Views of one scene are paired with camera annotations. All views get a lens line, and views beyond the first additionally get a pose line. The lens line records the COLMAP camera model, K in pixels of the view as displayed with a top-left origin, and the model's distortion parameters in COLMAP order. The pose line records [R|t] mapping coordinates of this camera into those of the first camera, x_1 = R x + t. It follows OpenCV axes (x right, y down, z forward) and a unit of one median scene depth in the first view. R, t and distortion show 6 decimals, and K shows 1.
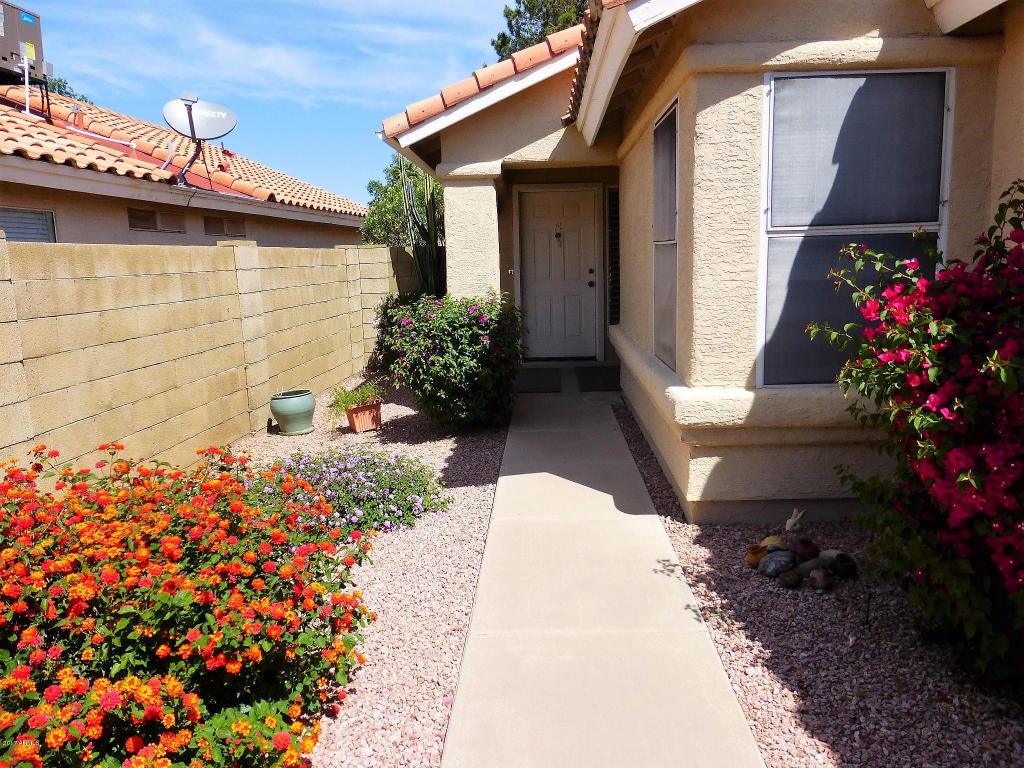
lens RADIAL K [[740.6, 0, 514.6], [0, 740.6, 391.4], [0, 0, 1]] dist [-0.054250, 0.056480]
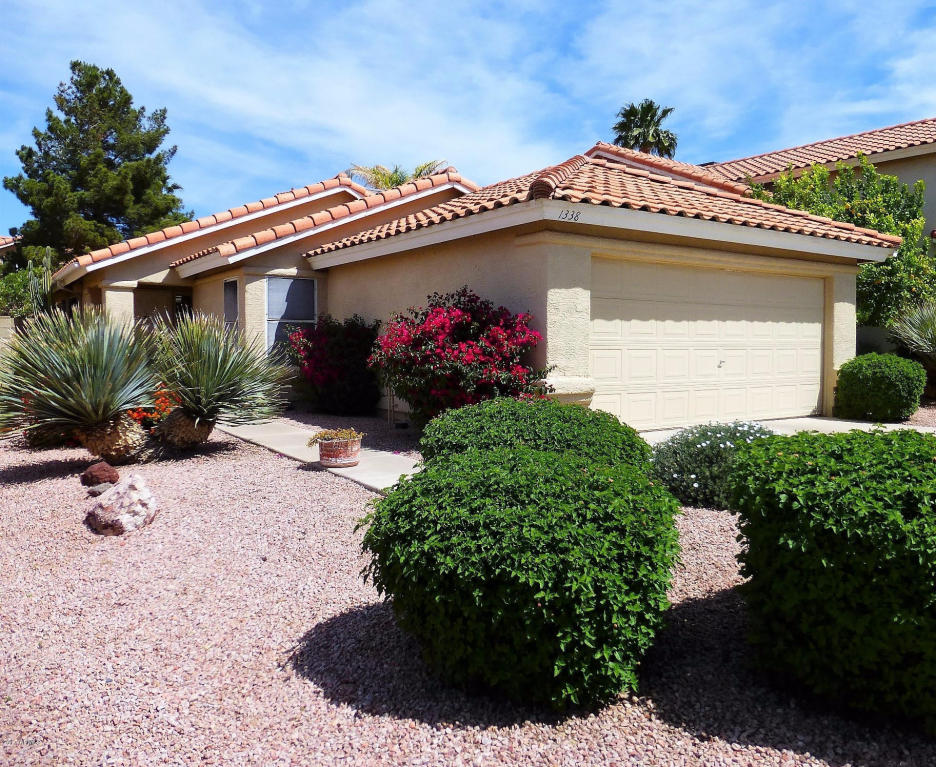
lens RADIAL K [[742.4, 0, 531.8], [0, 742.4, 381.8], [0, 0, 1]] dist [-0.007747, -0.000082]
pose [[0.767971, -0.001050, 0.640483, -0.536948], [0.083702, 0.991587, -0.098738, 0.297060], [-0.634991, 0.129438, 0.761598, -1.379861]]
